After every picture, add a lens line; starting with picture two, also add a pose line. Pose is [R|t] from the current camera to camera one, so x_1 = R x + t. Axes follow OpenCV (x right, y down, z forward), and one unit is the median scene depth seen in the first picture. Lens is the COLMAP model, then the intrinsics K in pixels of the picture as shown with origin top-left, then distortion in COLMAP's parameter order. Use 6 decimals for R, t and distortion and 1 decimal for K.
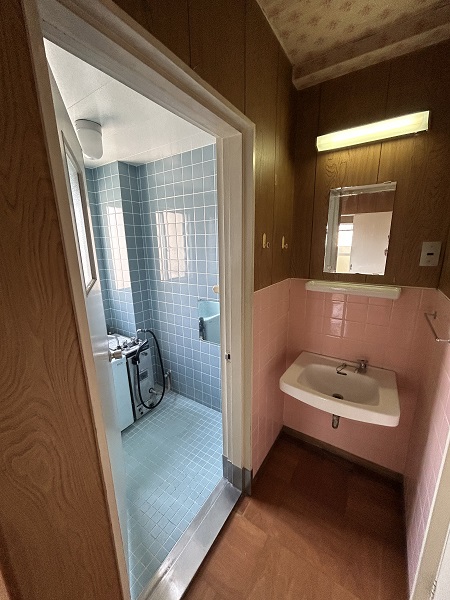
lens RADIAL K [[240.0, 0, 227.1], [0, 240.0, 300.5], [0, 0, 1]] dist [0.000381, -0.000065]
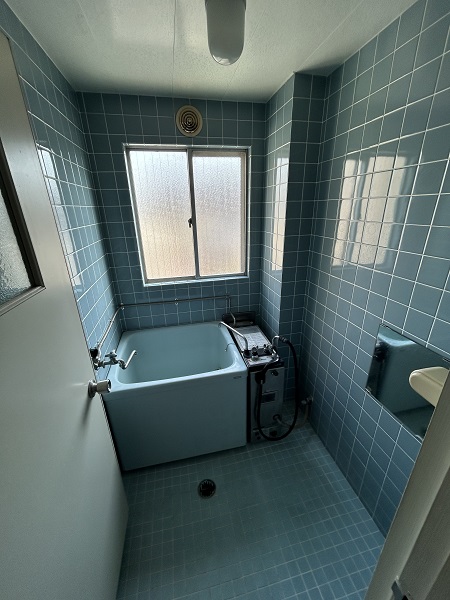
lens RADIAL K [[240.0, 0, 223.7], [0, 240.0, 299.9], [0, 0, 1]] dist [0.000381, -0.000065]
pose [[0.709120, 0.248015, -0.660028, -0.030928], [-0.151427, 0.967820, 0.200983, -0.105575], [0.688636, -0.042575, 0.723857, 0.370731]]
